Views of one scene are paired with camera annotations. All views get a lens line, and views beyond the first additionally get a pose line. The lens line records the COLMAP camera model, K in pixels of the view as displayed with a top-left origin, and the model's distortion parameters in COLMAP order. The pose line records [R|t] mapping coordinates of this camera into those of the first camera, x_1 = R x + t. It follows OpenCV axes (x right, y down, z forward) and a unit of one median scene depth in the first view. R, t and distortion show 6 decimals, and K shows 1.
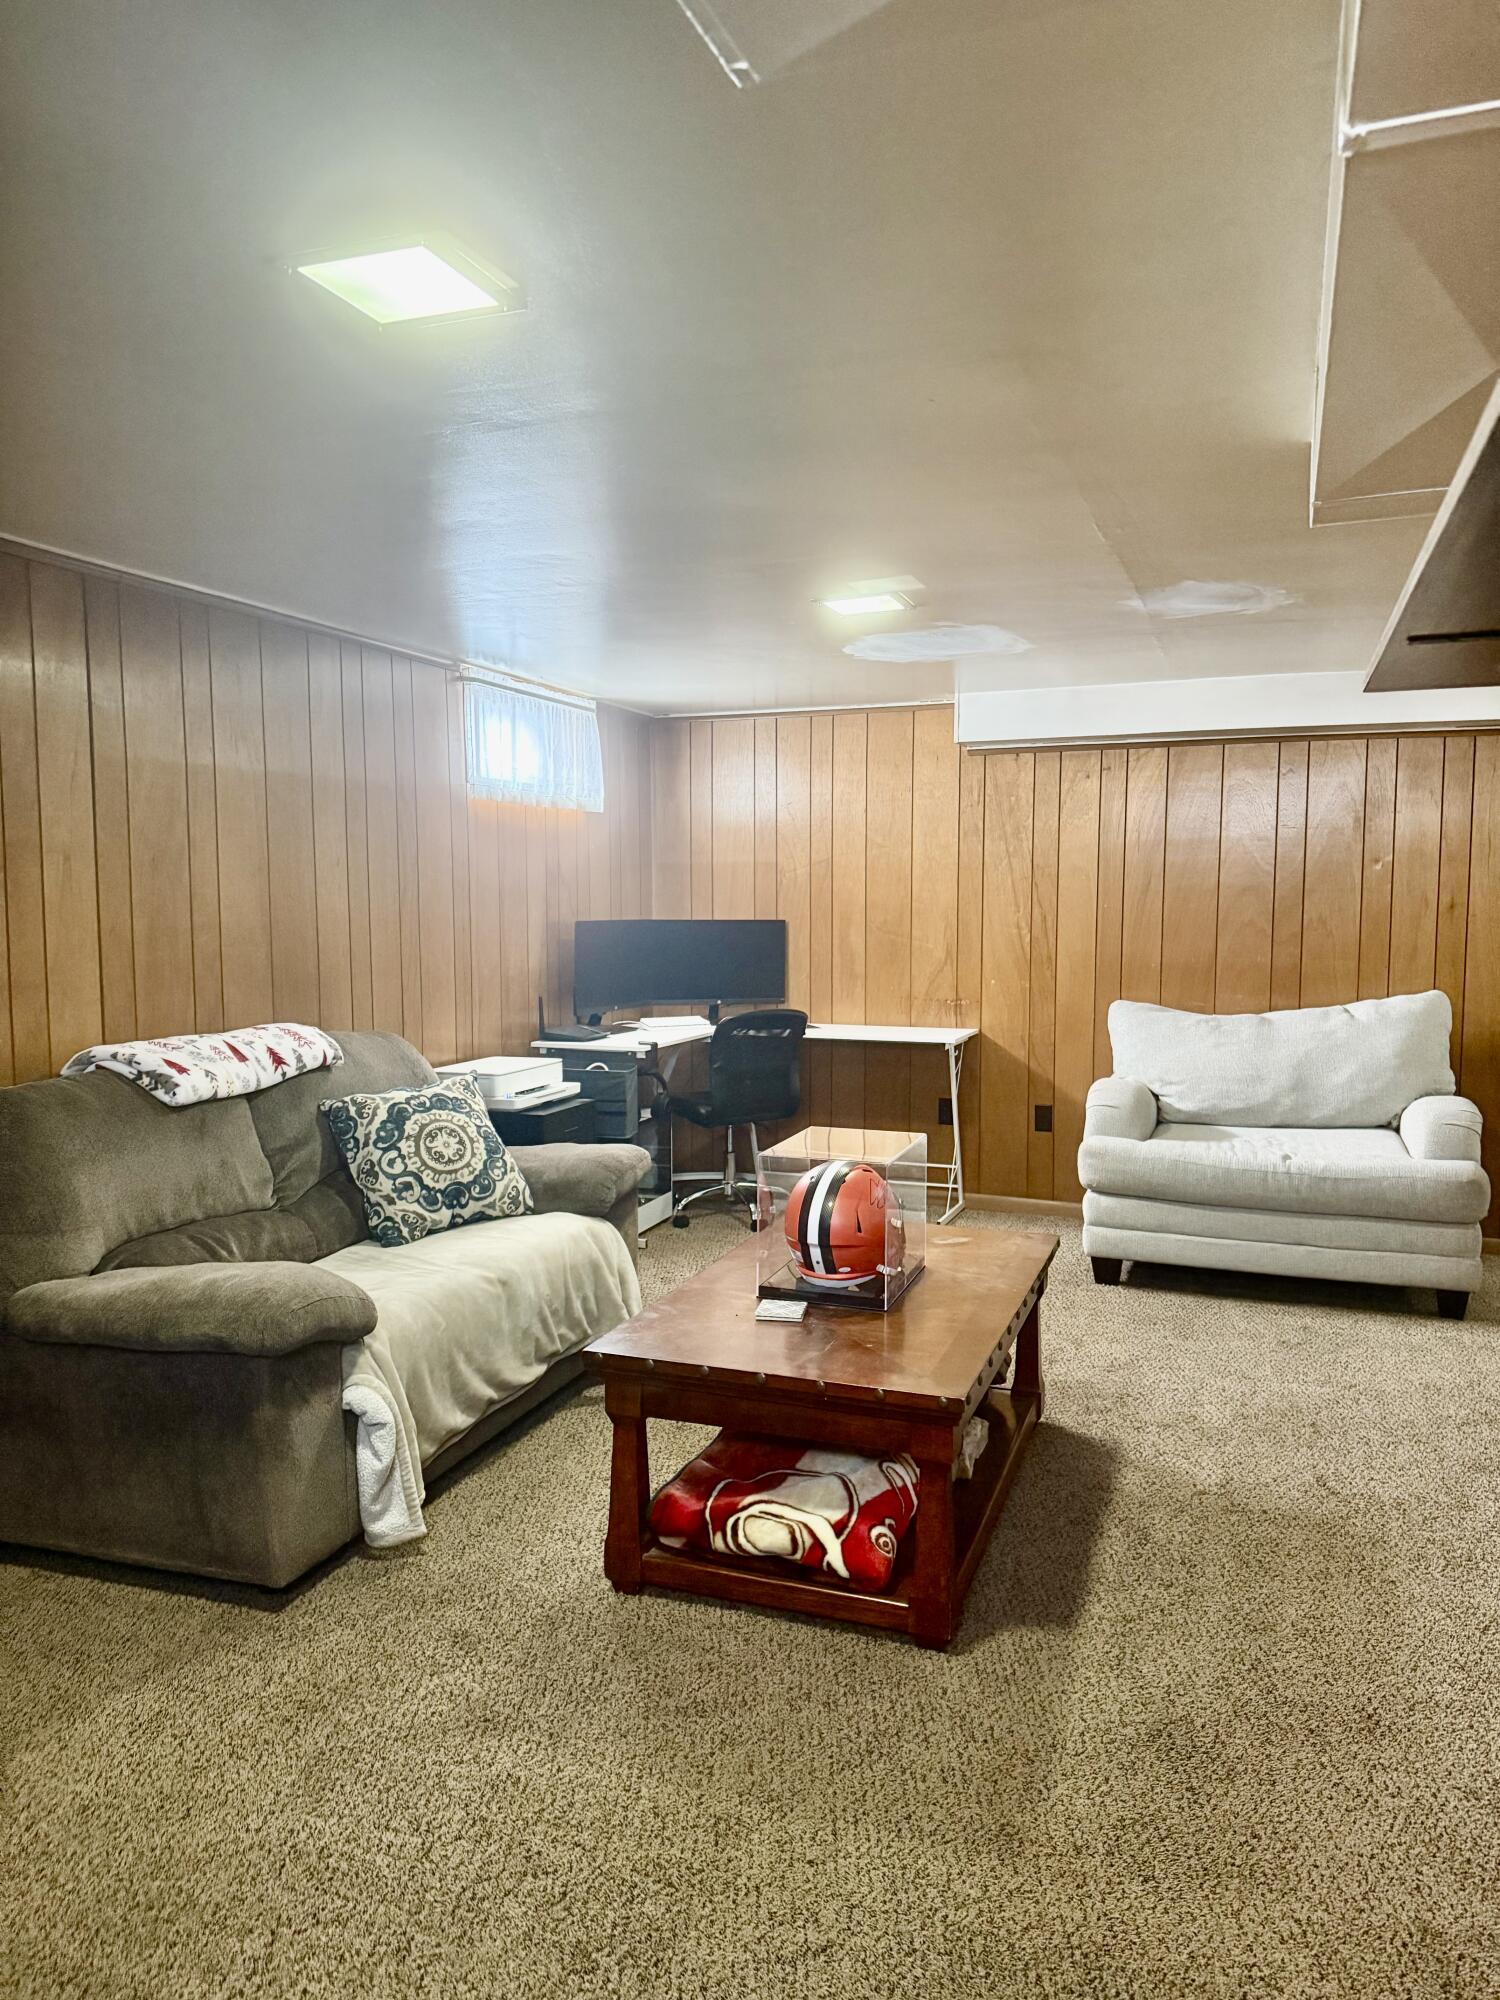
lens RADIAL K [[1417.4, 0, 750.0], [0, 1417.4, 1000.0], [0, 0, 1]] dist [0.076796, -0.078295]
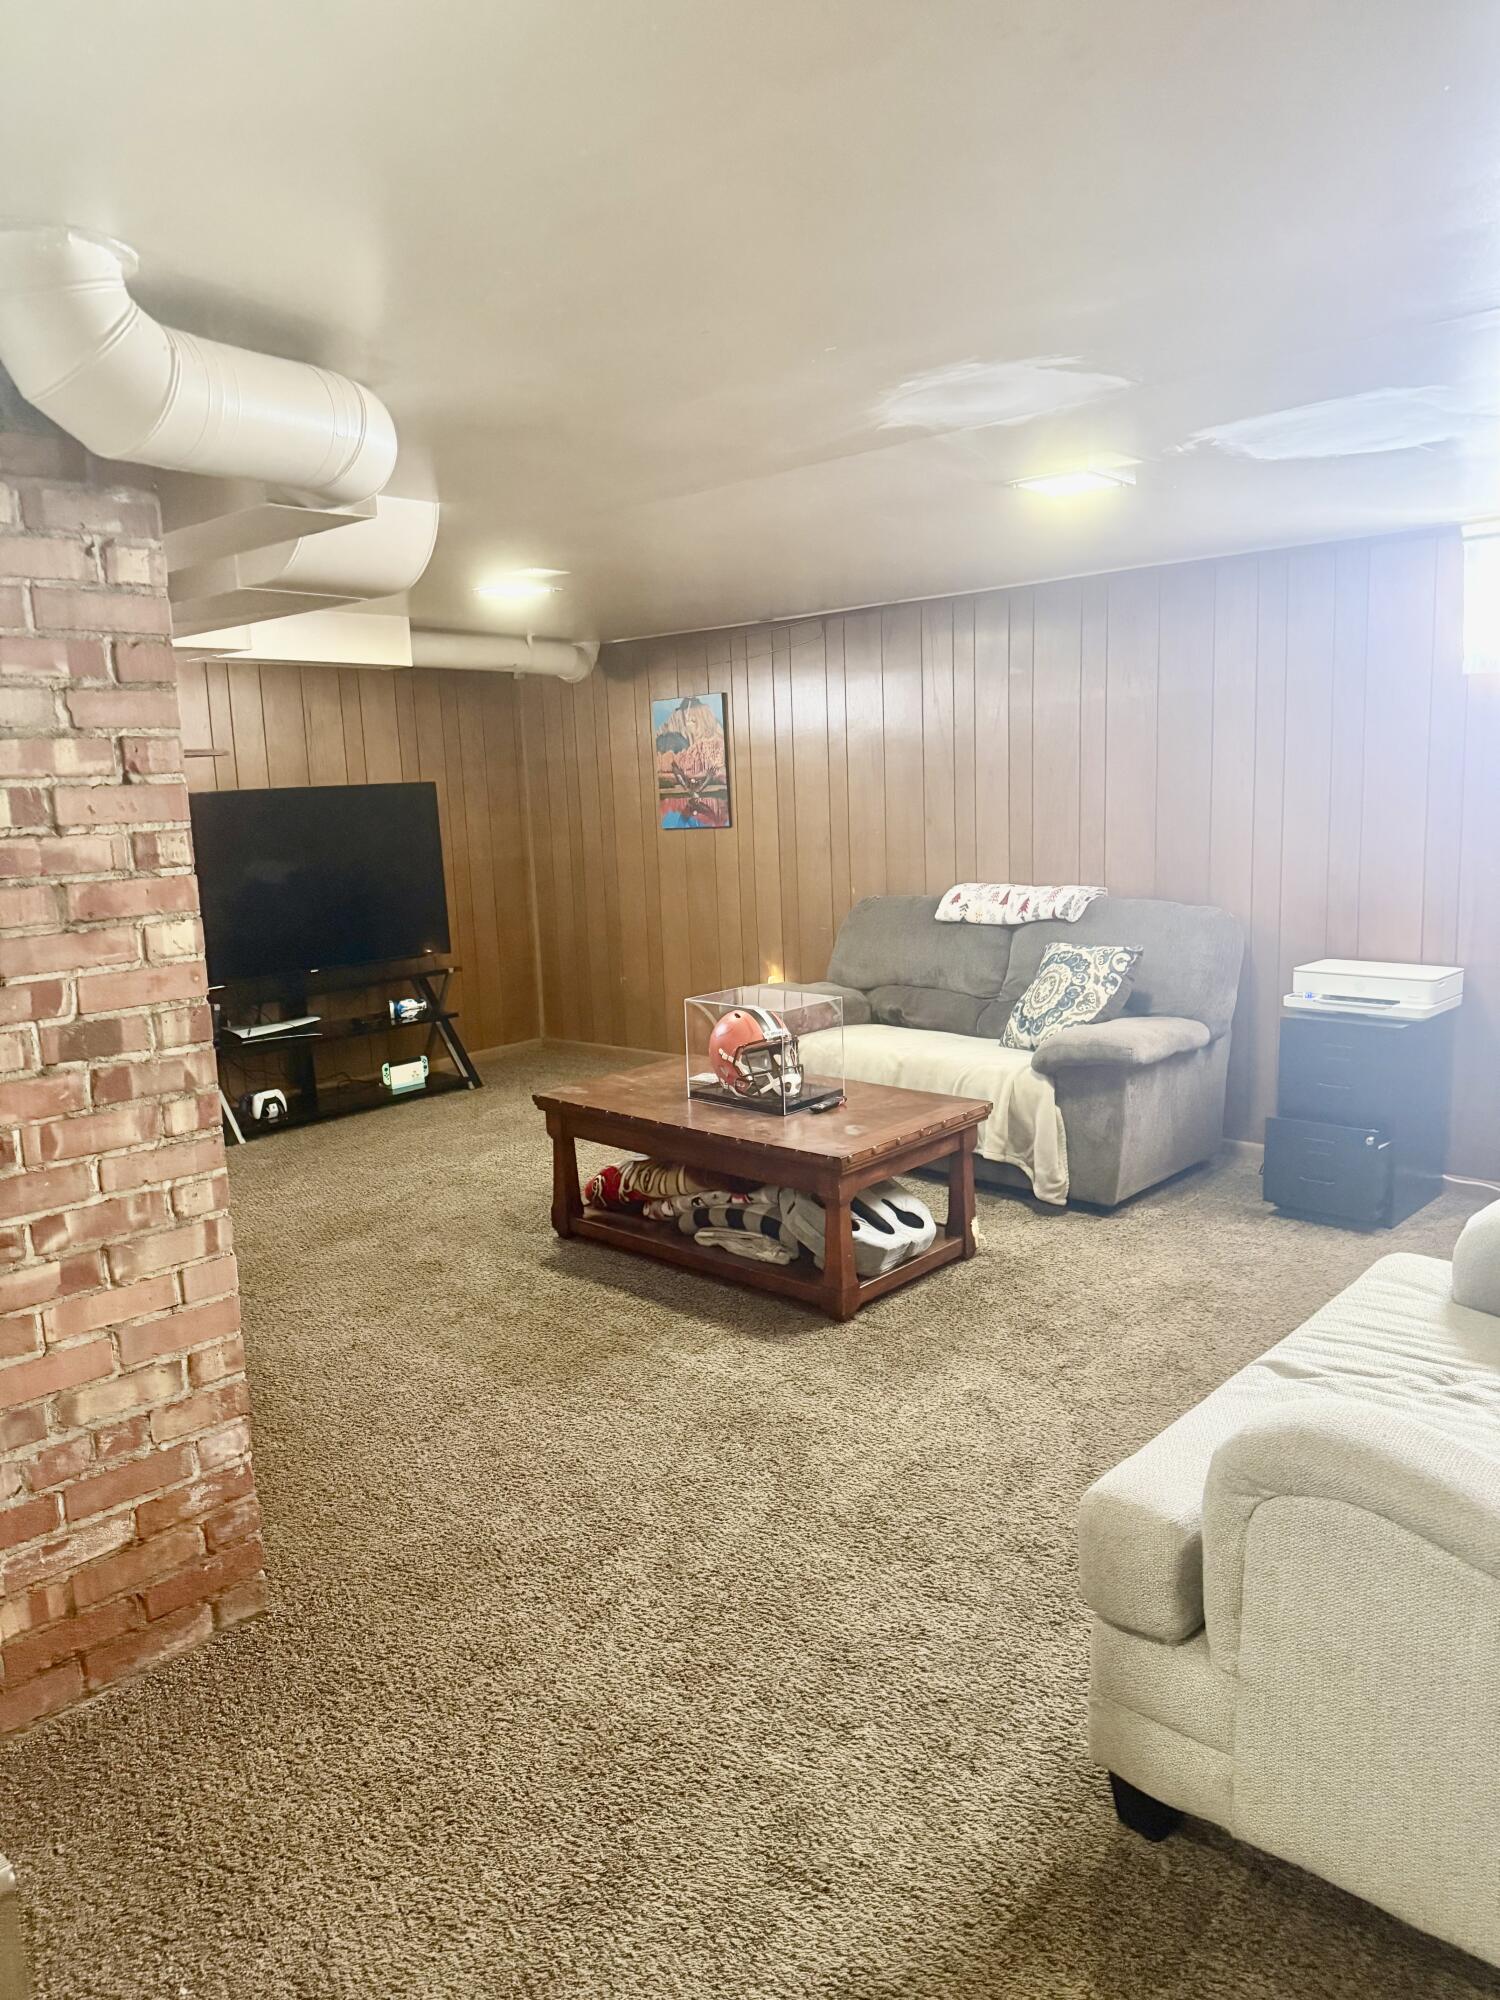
lens RADIAL K [[1417.4, 0, 750.0], [0, 1417.4, 1000.0], [0, 0, 1]] dist [0.076796, -0.078295]
pose [[-0.379149, 0.164276, -0.910637, 1.176645], [-0.036951, 0.980642, 0.192290, -0.141973], [0.924598, 0.106555, -0.365739, 1.331936]]
